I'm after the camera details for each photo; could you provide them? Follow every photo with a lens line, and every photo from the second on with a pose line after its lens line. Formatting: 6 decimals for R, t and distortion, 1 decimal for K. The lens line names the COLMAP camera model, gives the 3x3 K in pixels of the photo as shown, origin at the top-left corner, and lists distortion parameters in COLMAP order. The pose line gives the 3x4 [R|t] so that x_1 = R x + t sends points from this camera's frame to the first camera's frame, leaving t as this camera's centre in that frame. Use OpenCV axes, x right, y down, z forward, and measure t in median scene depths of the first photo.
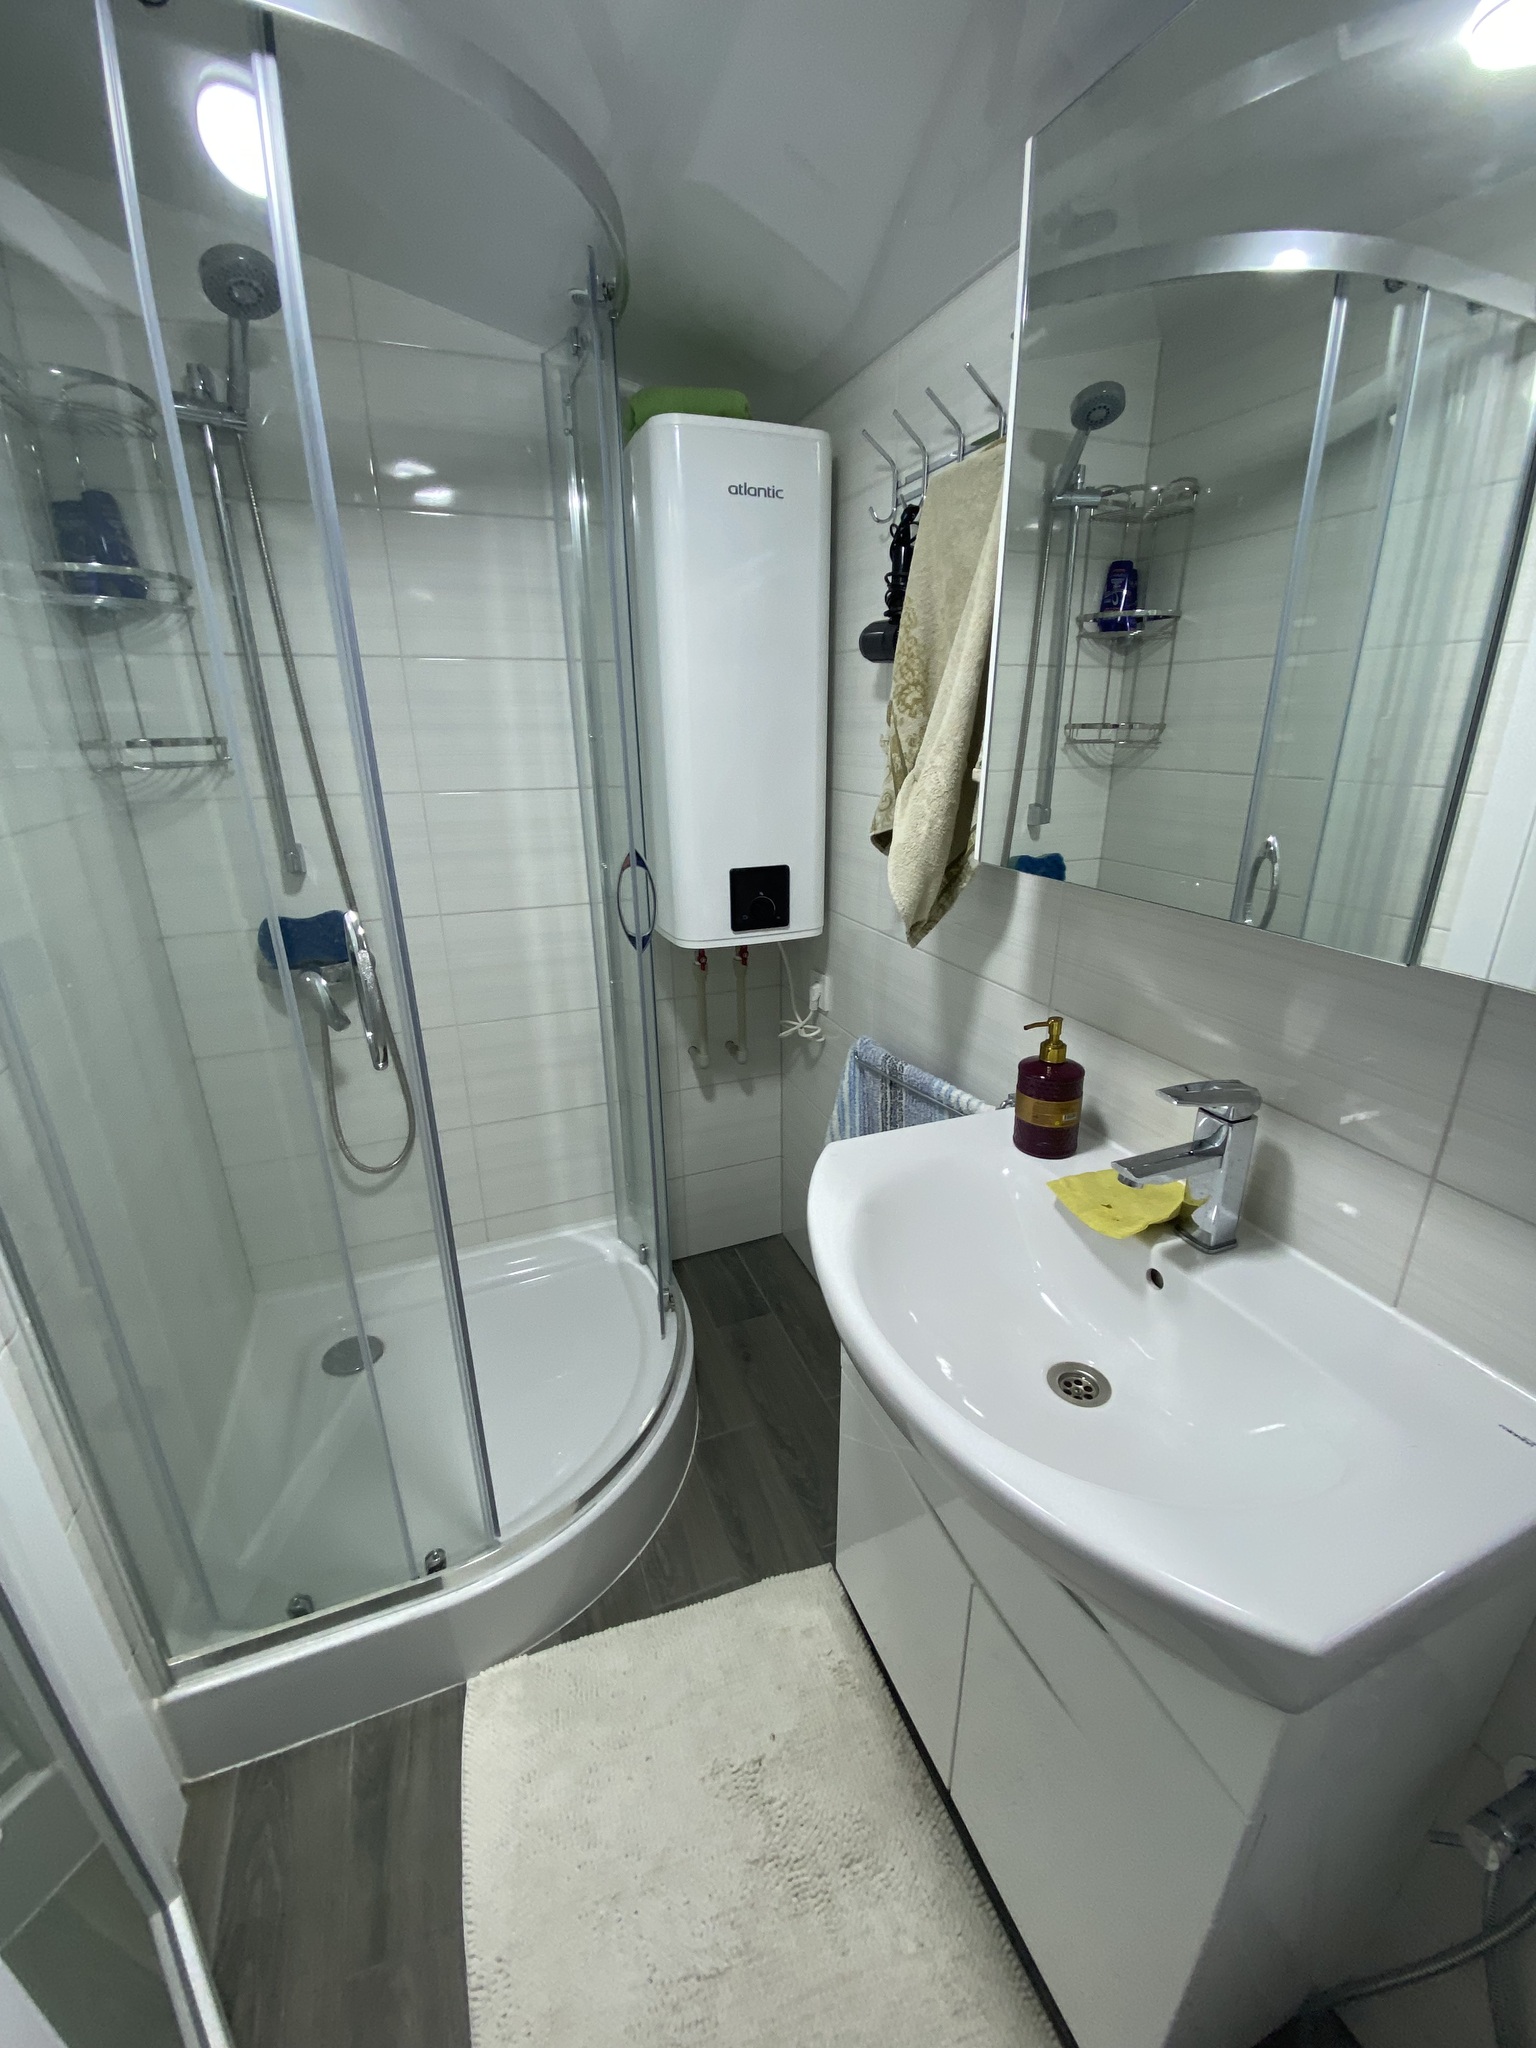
lens RADIAL K [[819.3, 0, 767.1], [0, 819.3, 1015.5], [0, 0, 1]] dist [0.021162, -0.021623]
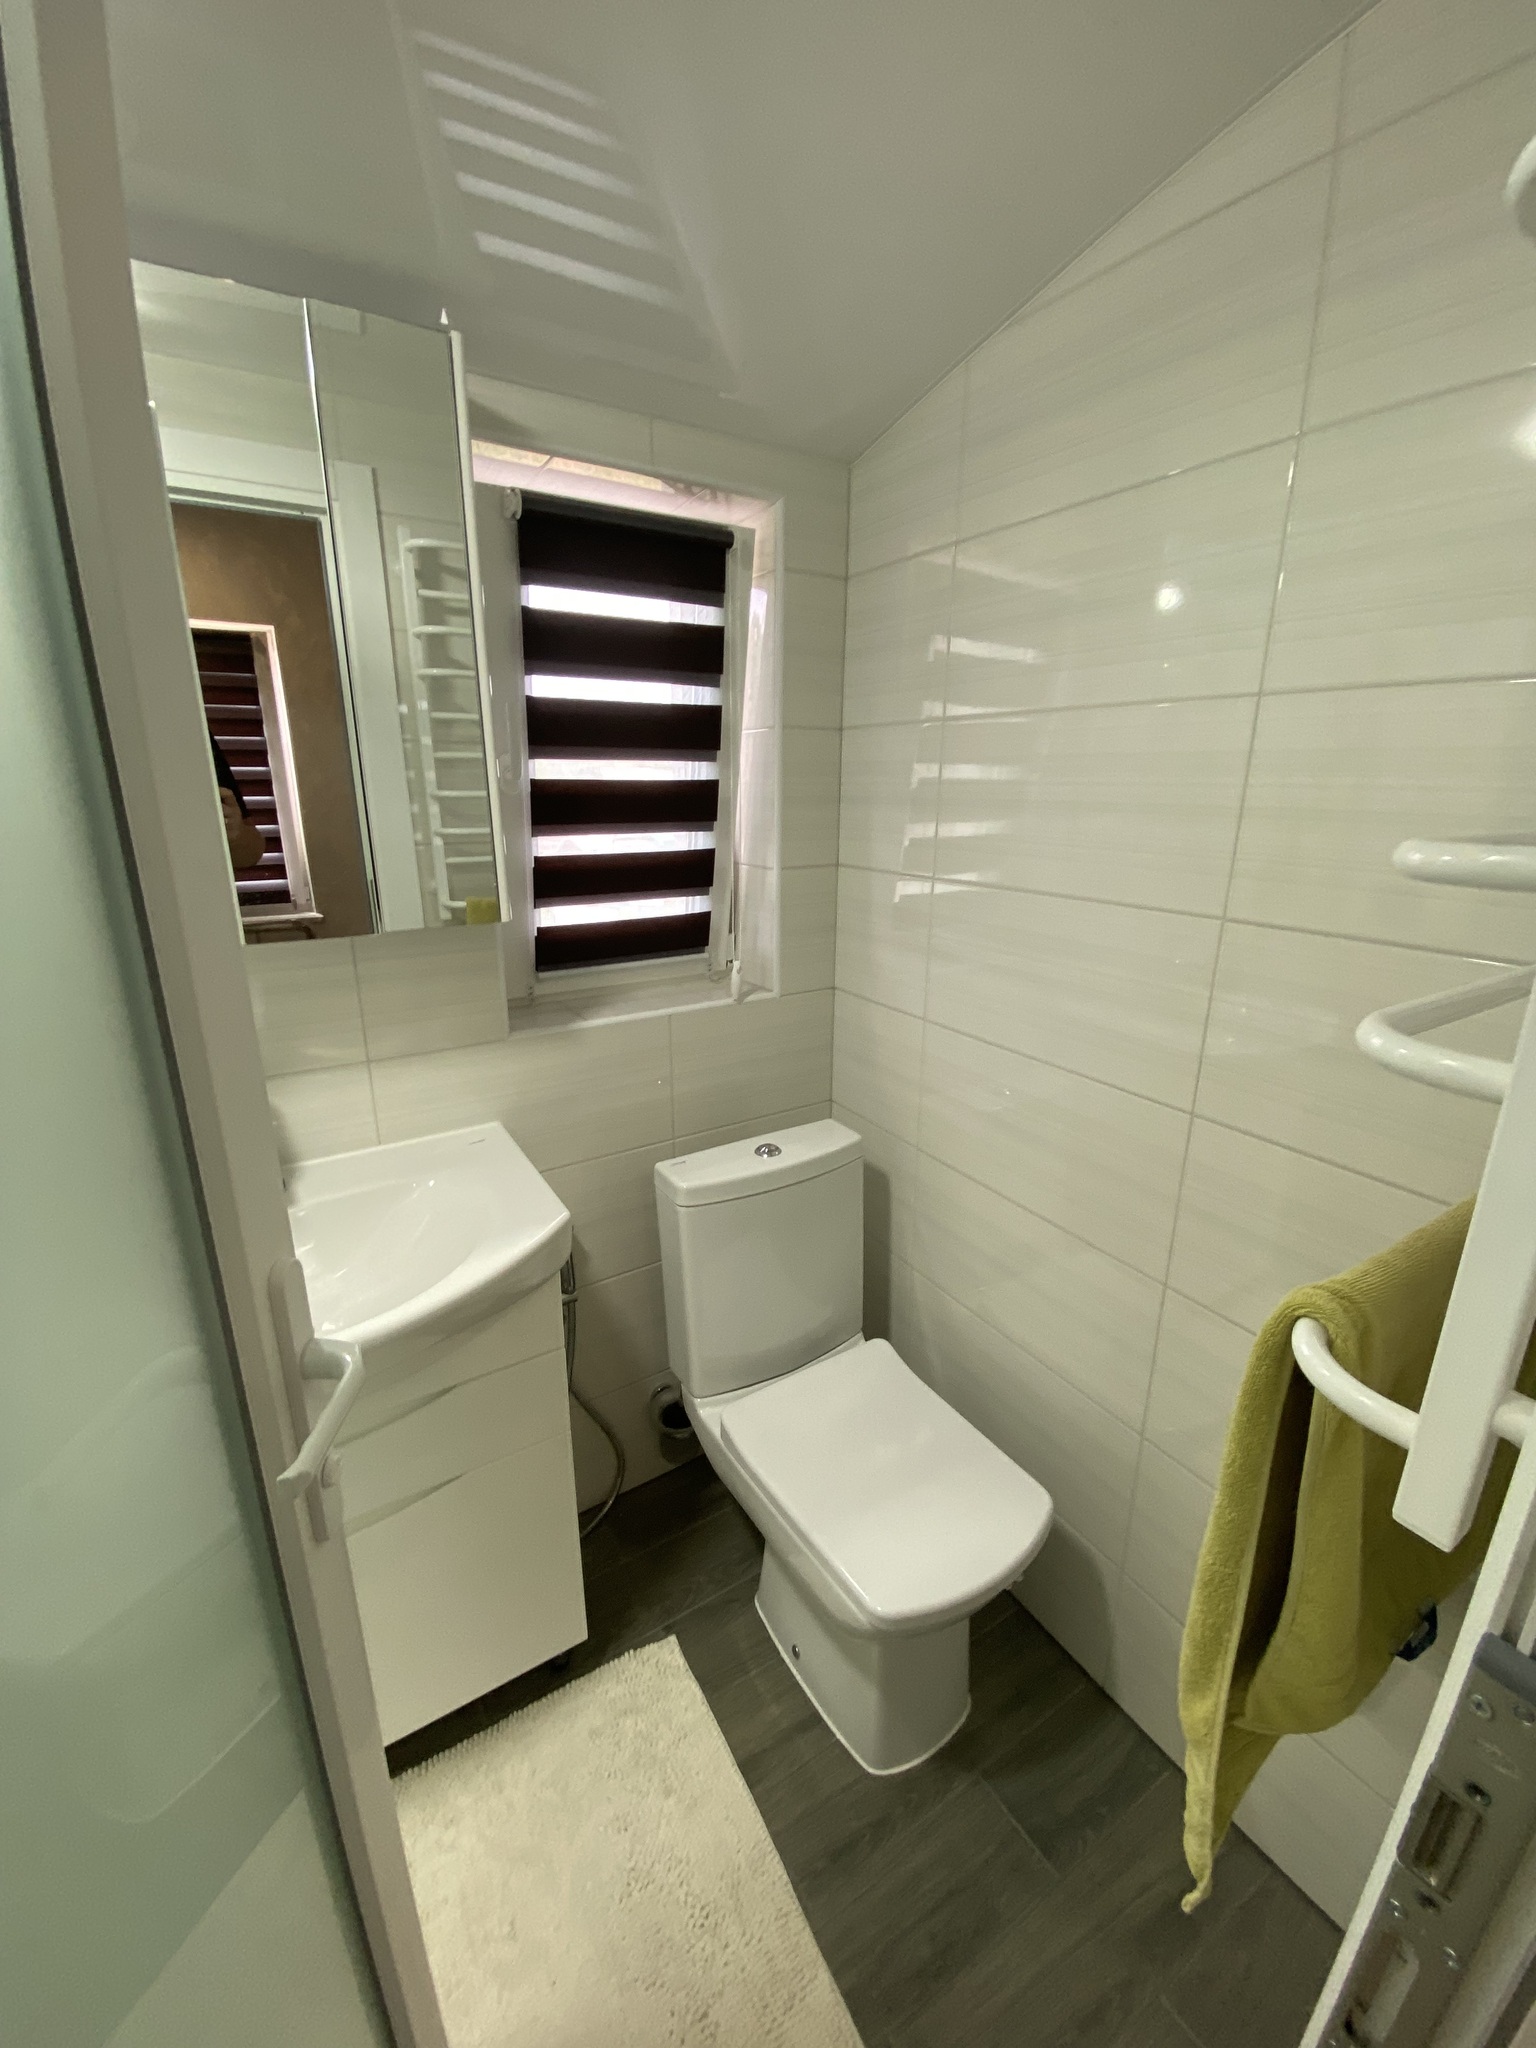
lens RADIAL K [[819.3, 0, 767.1], [0, 819.3, 1015.5], [0, 0, 1]] dist [0.021162, -0.021623]
pose [[-0.189586, -0.269048, 0.944283, -0.897989], [0.324120, 0.890665, 0.318845, -0.156843], [-0.926824, 0.366510, -0.081654, 0.316715]]
